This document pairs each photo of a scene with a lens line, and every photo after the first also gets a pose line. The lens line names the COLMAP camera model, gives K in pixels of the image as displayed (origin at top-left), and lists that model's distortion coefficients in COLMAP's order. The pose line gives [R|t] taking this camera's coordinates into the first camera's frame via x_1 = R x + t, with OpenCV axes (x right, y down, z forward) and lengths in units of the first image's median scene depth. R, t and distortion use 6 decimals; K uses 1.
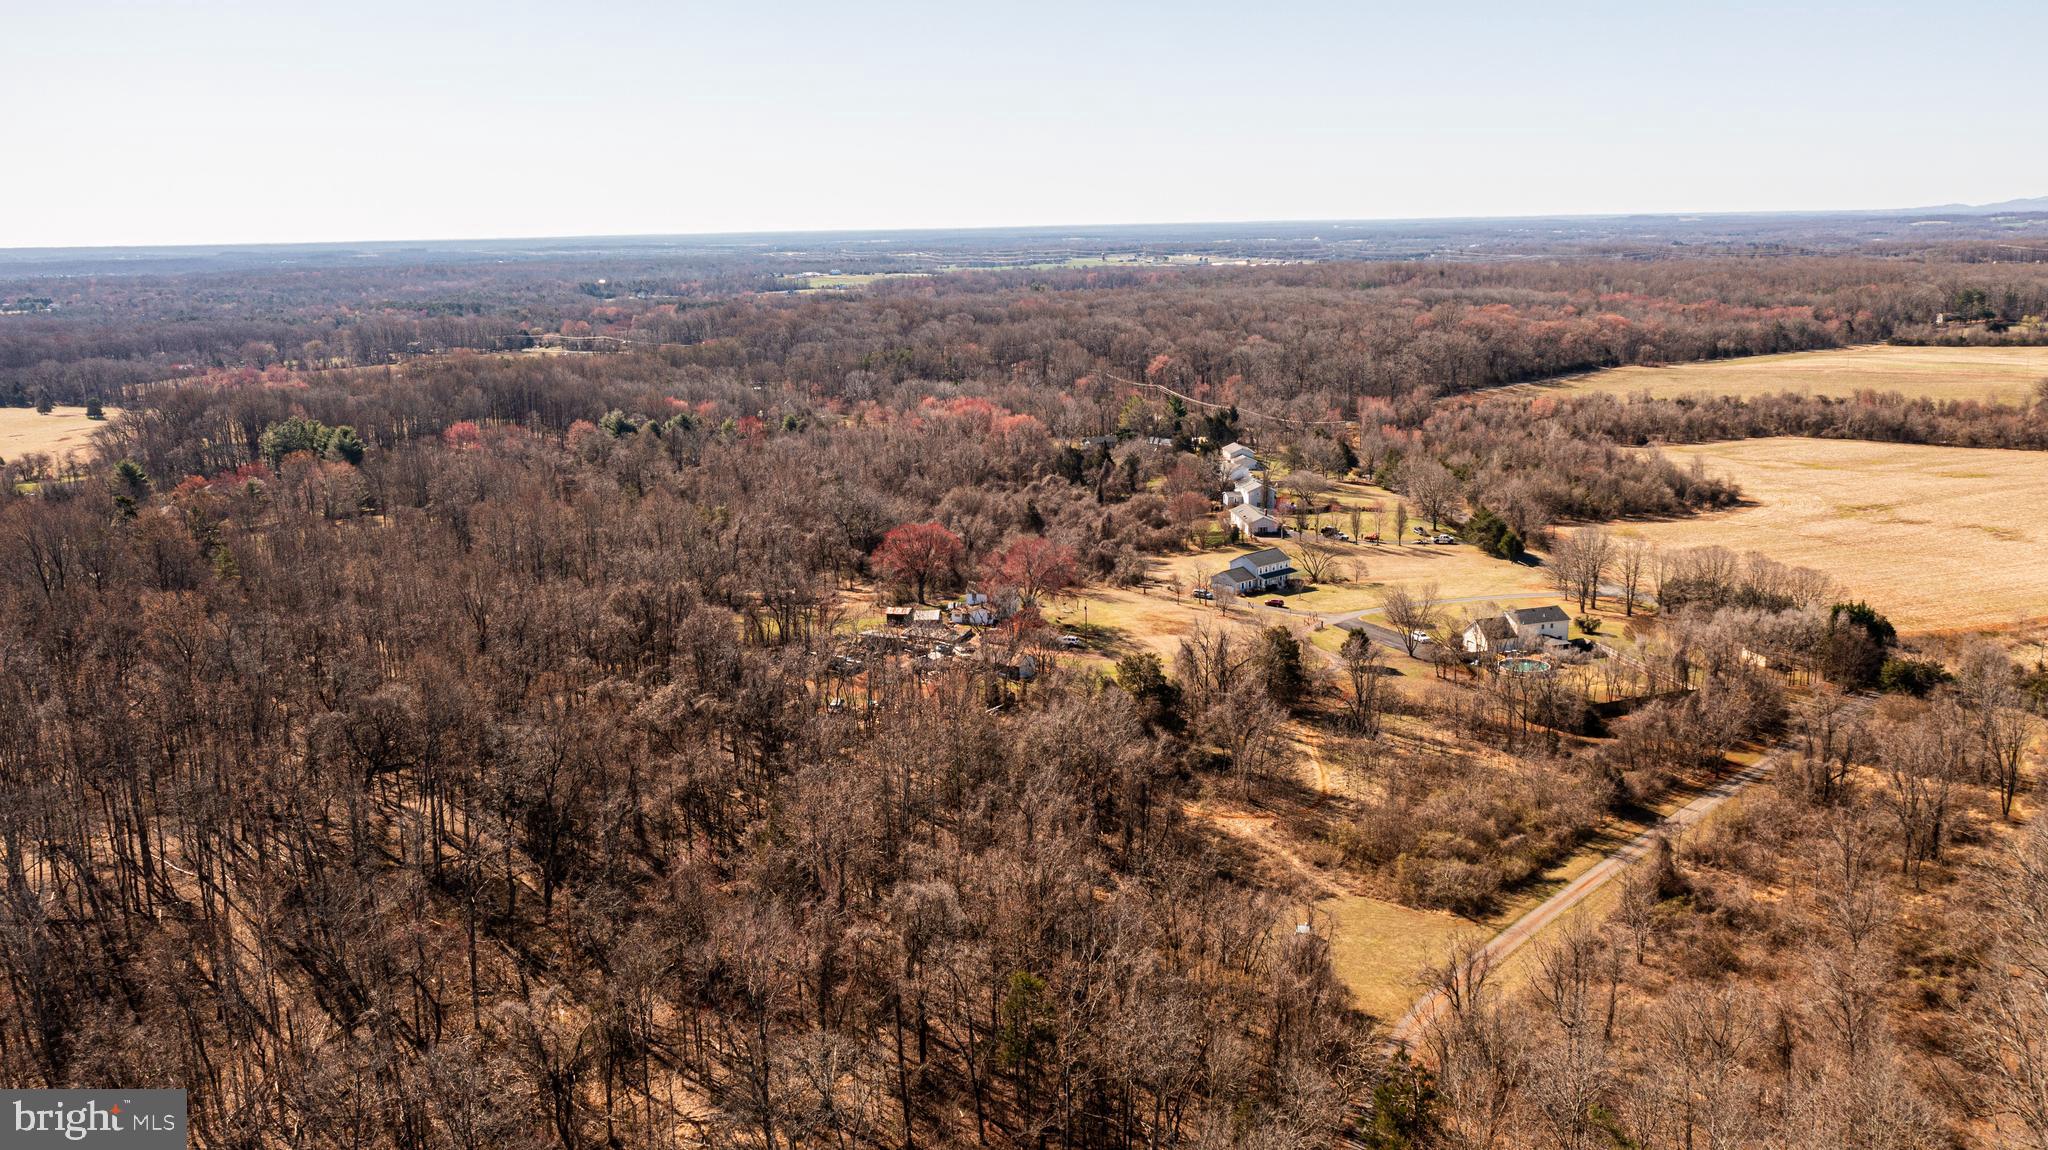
lens RADIAL K [[1619.4, 0, 1026.9], [0, 1619.4, 572.2], [0, 0, 1]] dist [-0.010678, 0.004161]
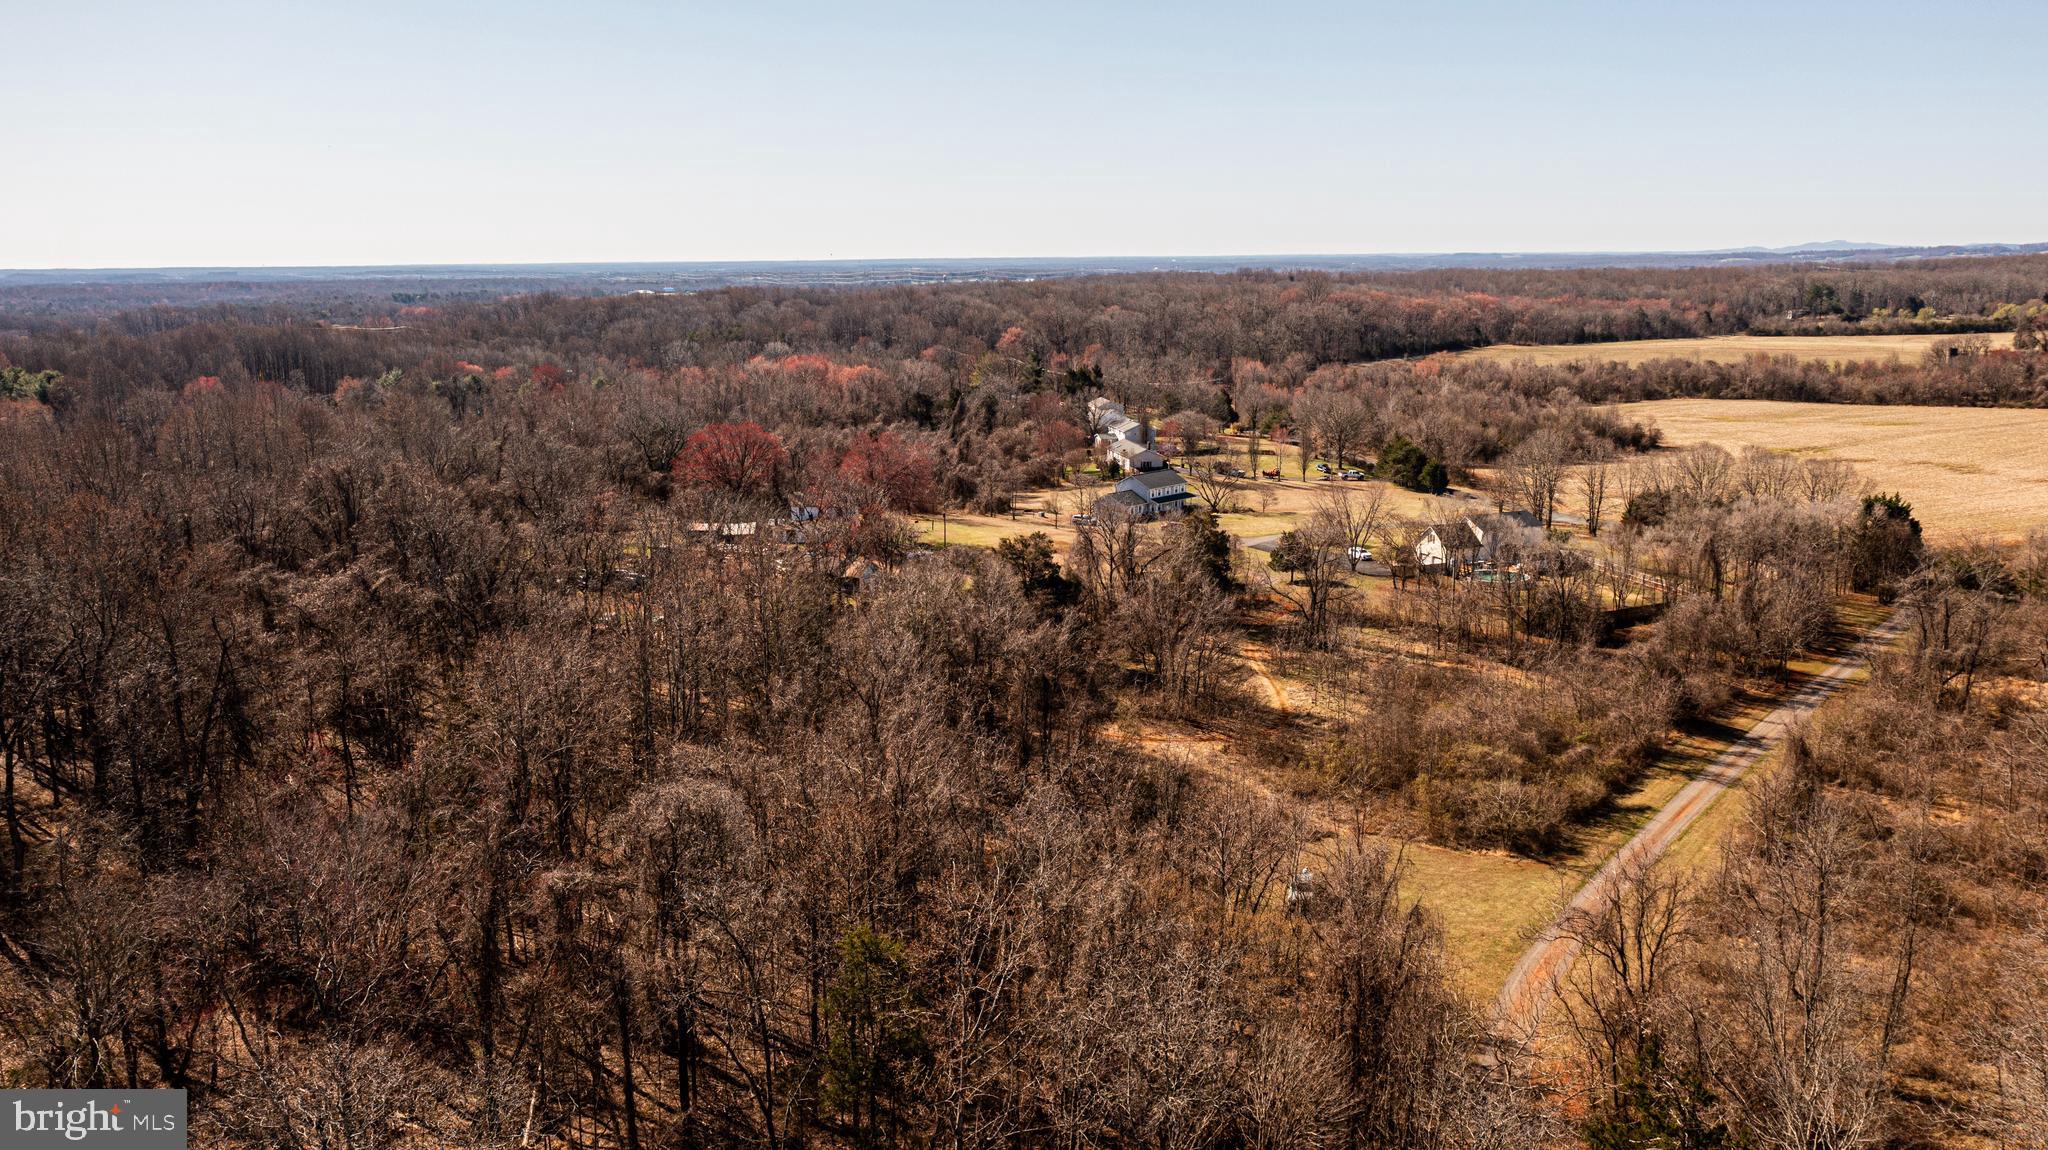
lens RADIAL K [[1619.4, 0, 1025.3], [0, 1619.4, 574.2], [0, 0, 1]] dist [-0.010678, 0.004161]
pose [[0.995391, -0.009302, 0.095451, 0.000222], [0.011231, 0.999743, -0.019685, 0.076528], [-0.095243, 0.020666, 0.995240, 0.252570]]
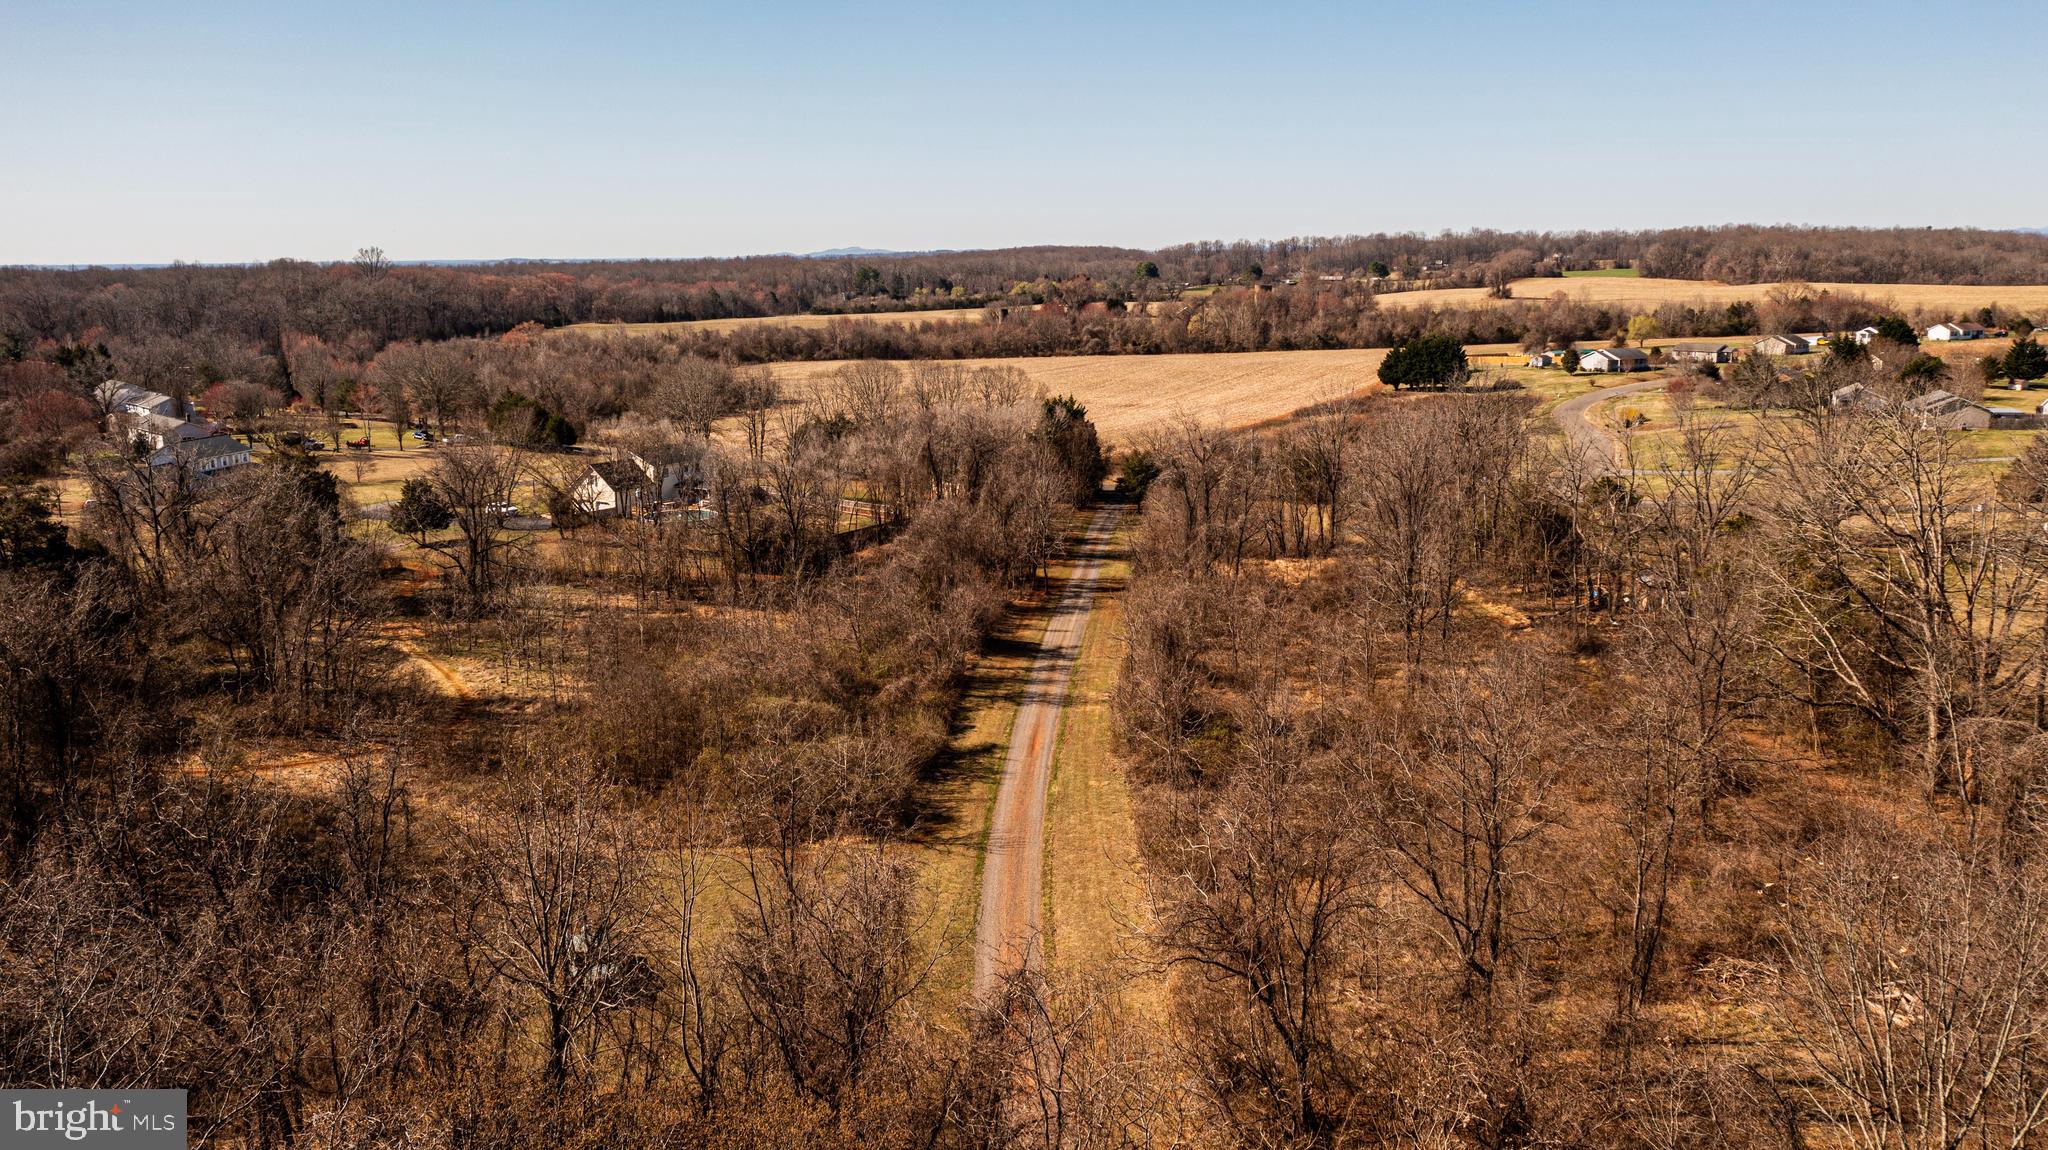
lens RADIAL K [[1619.4, 0, 1021.2], [0, 1619.4, 576.1], [0, 0, 1]] dist [-0.010678, 0.004161]
pose [[0.792840, -0.108798, 0.599640, 0.022201], [0.124452, 0.992105, 0.015457, 0.097649], [-0.596588, 0.062372, 0.800121, 0.433000]]
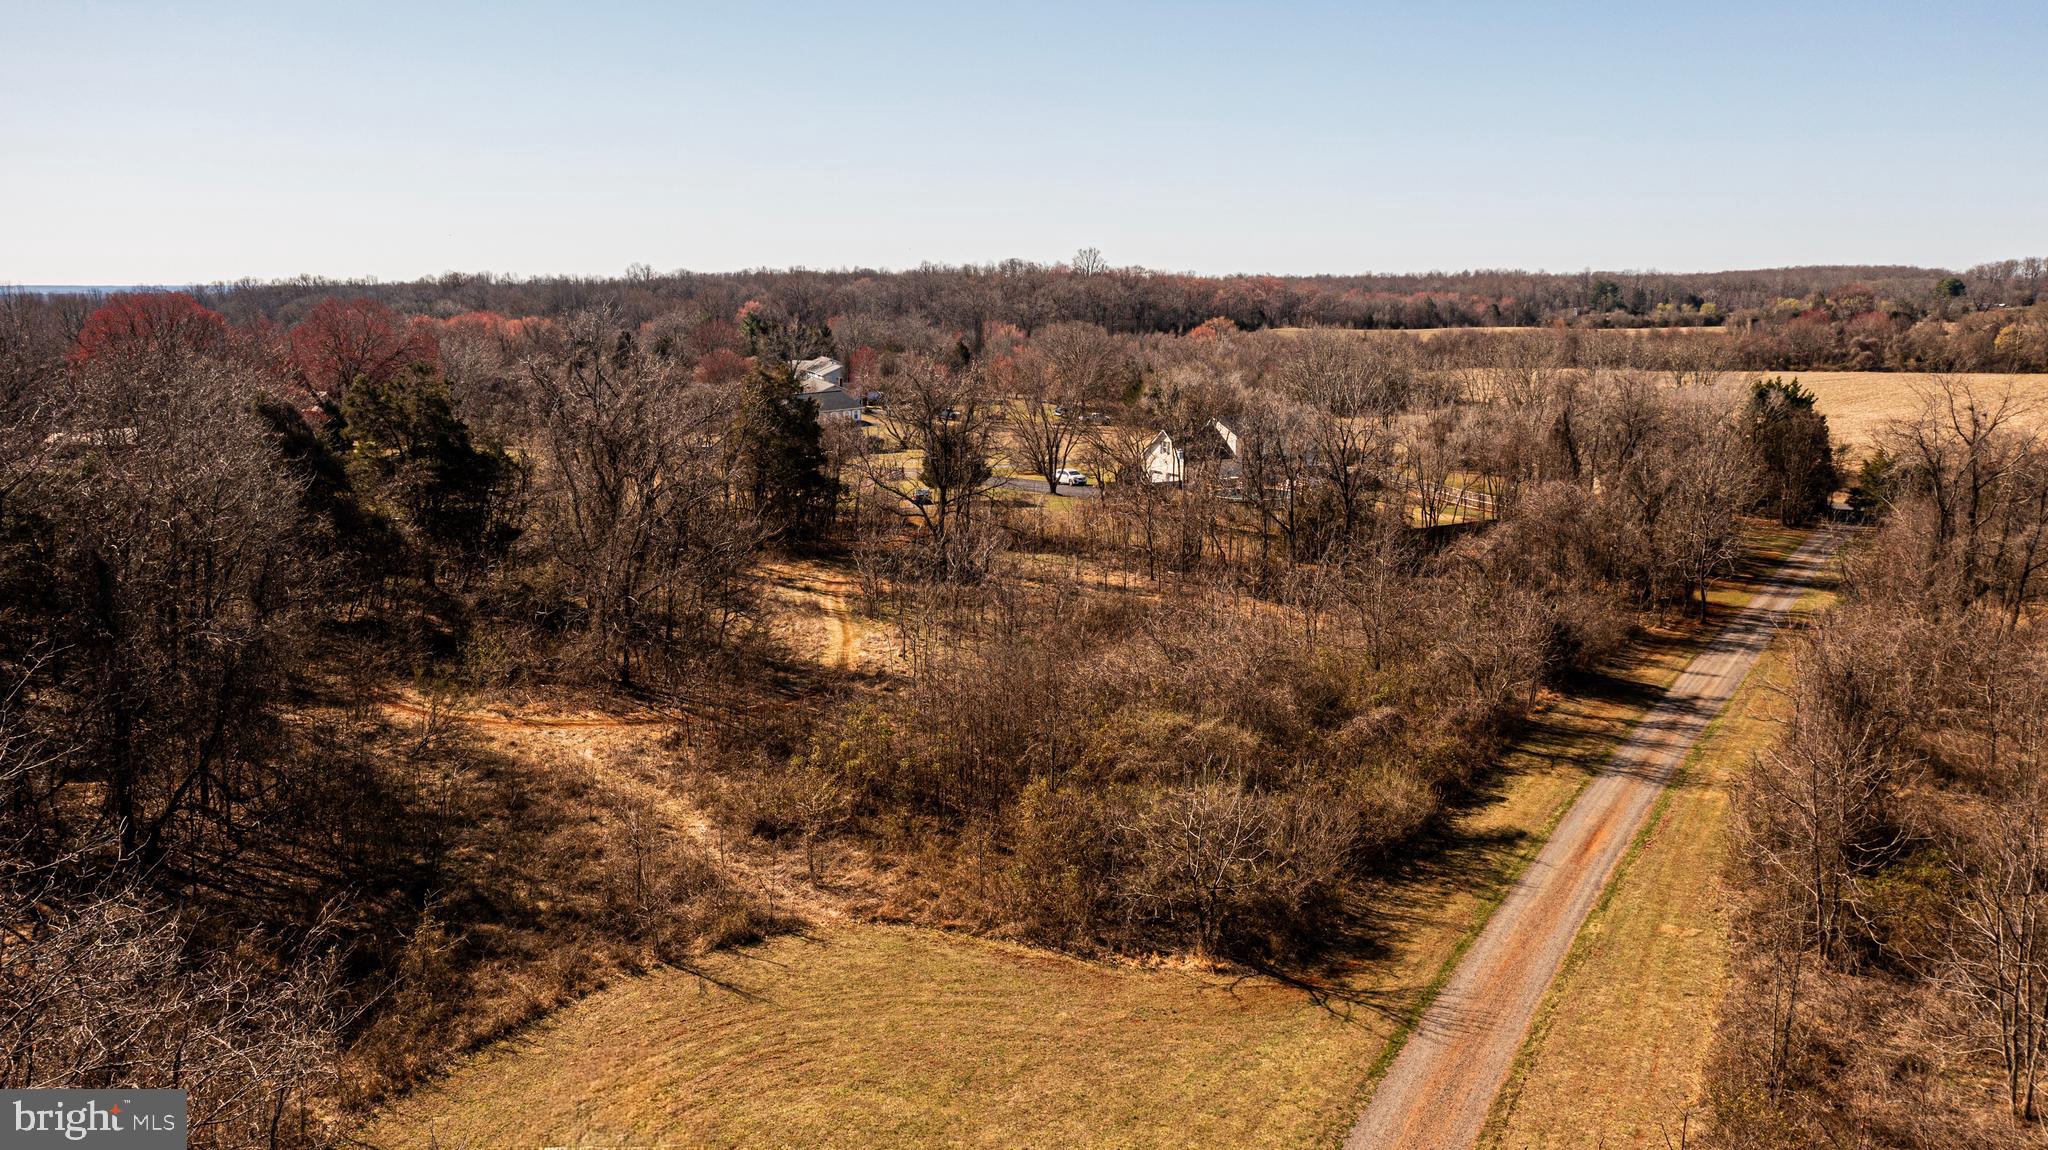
lens RADIAL K [[1619.4, 0, 1021.6], [0, 1619.4, 568.2], [0, 0, 1]] dist [-0.010678, 0.004161]
pose [[0.977338, -0.020380, 0.210701, 0.126019], [0.028934, 0.998874, -0.037596, 0.110921], [-0.209698, 0.042840, 0.976827, 0.532165]]
